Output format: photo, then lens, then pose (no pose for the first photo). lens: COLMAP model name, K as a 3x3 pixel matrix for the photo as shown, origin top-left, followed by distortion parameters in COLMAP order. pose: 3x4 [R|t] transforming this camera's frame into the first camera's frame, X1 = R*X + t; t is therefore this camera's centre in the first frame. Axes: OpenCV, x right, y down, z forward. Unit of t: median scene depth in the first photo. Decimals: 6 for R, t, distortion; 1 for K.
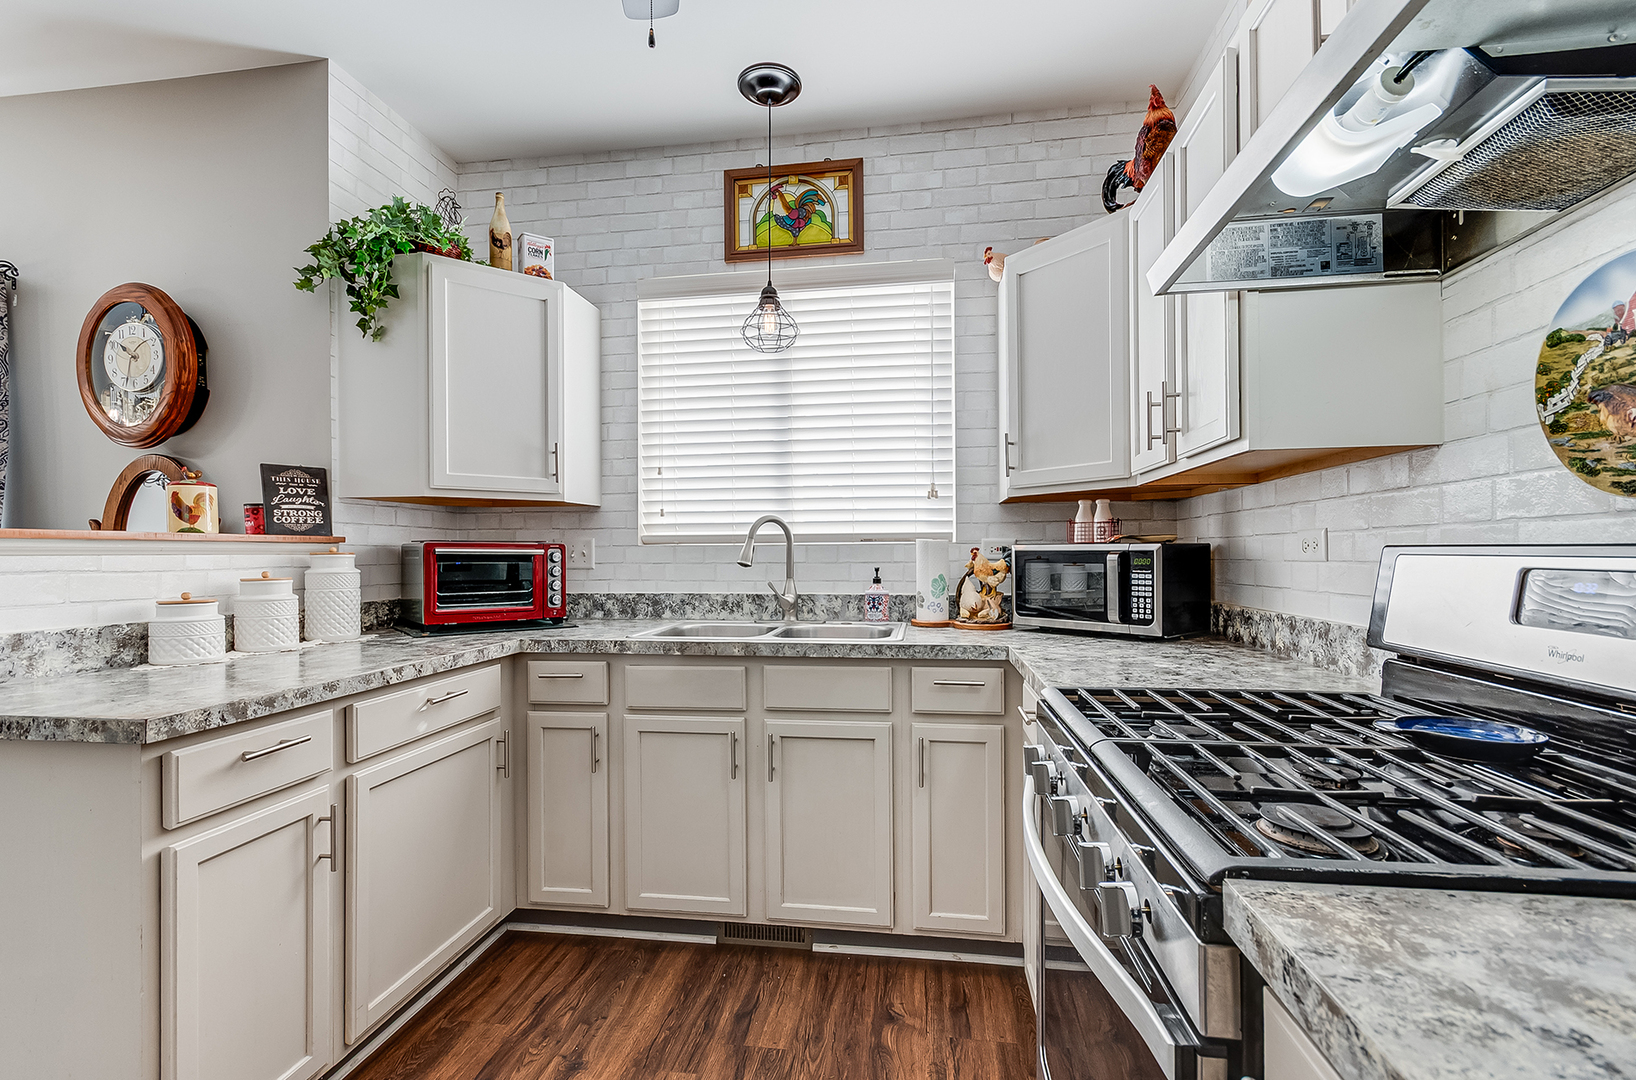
lens RADIAL K [[716.7, 0, 813.0], [0, 716.7, 548.1], [0, 0, 1]] dist [0.005536, 0.002498]
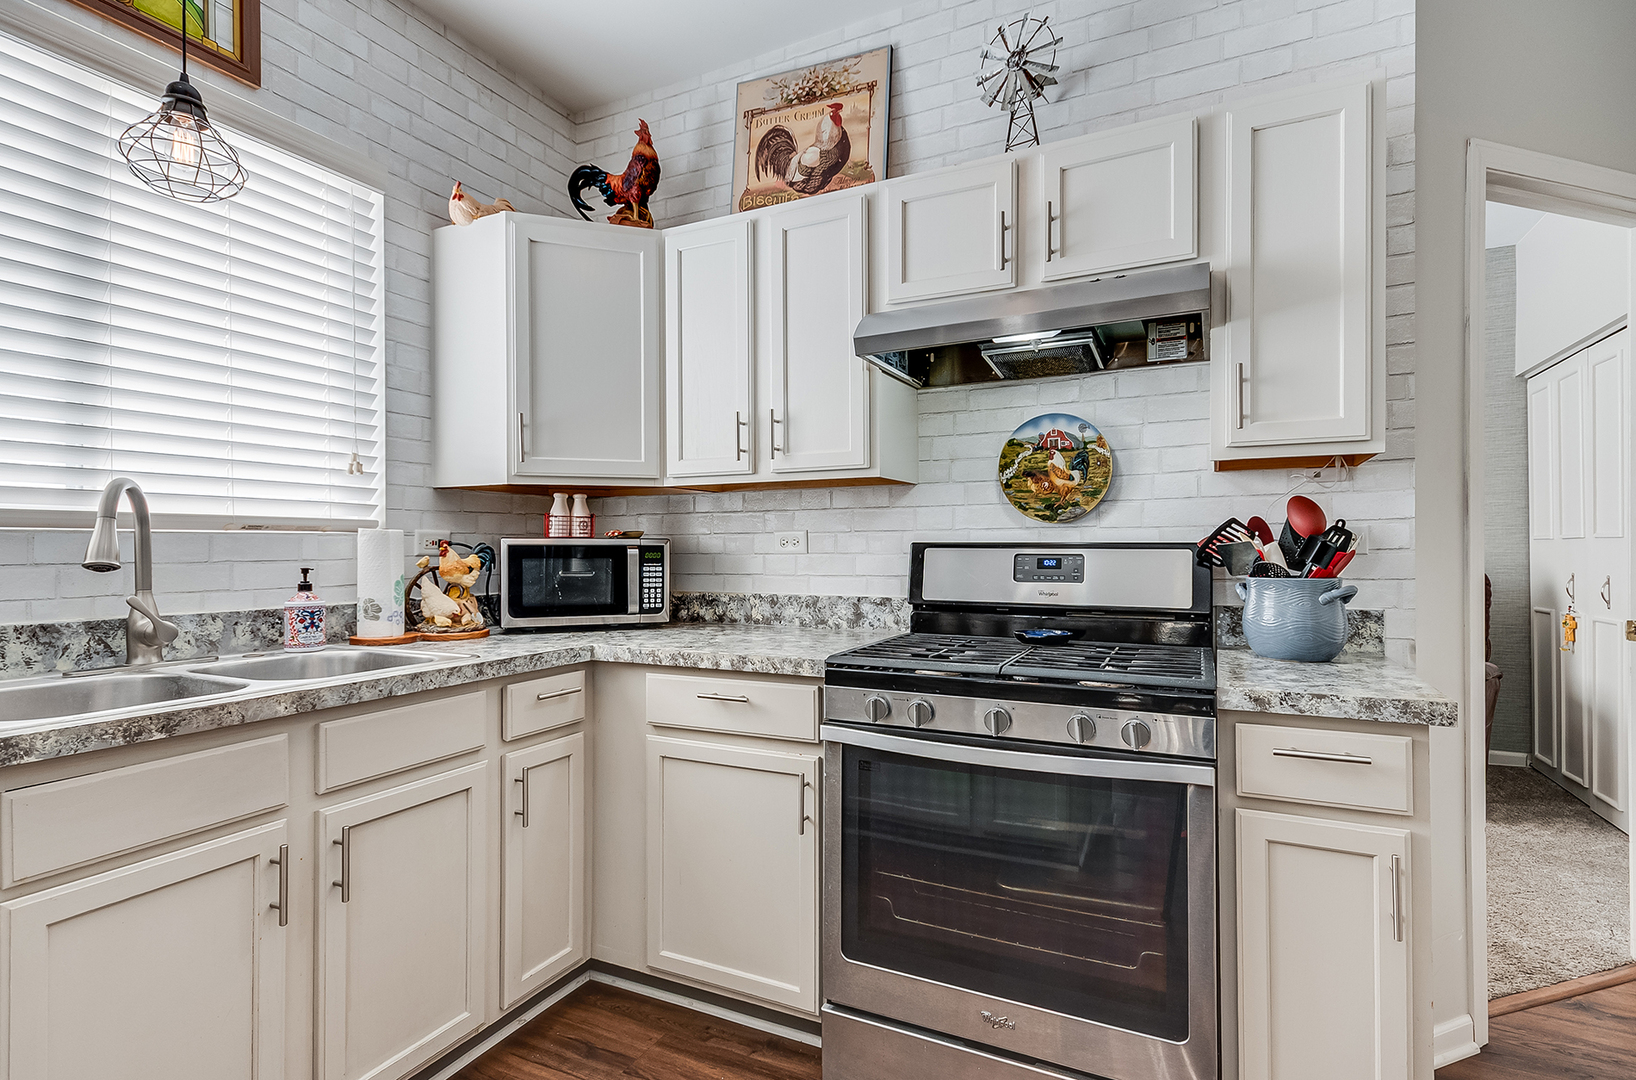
lens RADIAL K [[795.4, 0, 811.1], [0, 795.4, 541.7], [0, 0, 1]] dist [0.016332, -0.001858]
pose [[0.325190, 0.012462, 0.945566, -0.613551], [-0.005821, 0.999921, -0.011177, 0.009968], [-0.945631, -0.001870, 0.325237, 0.378576]]
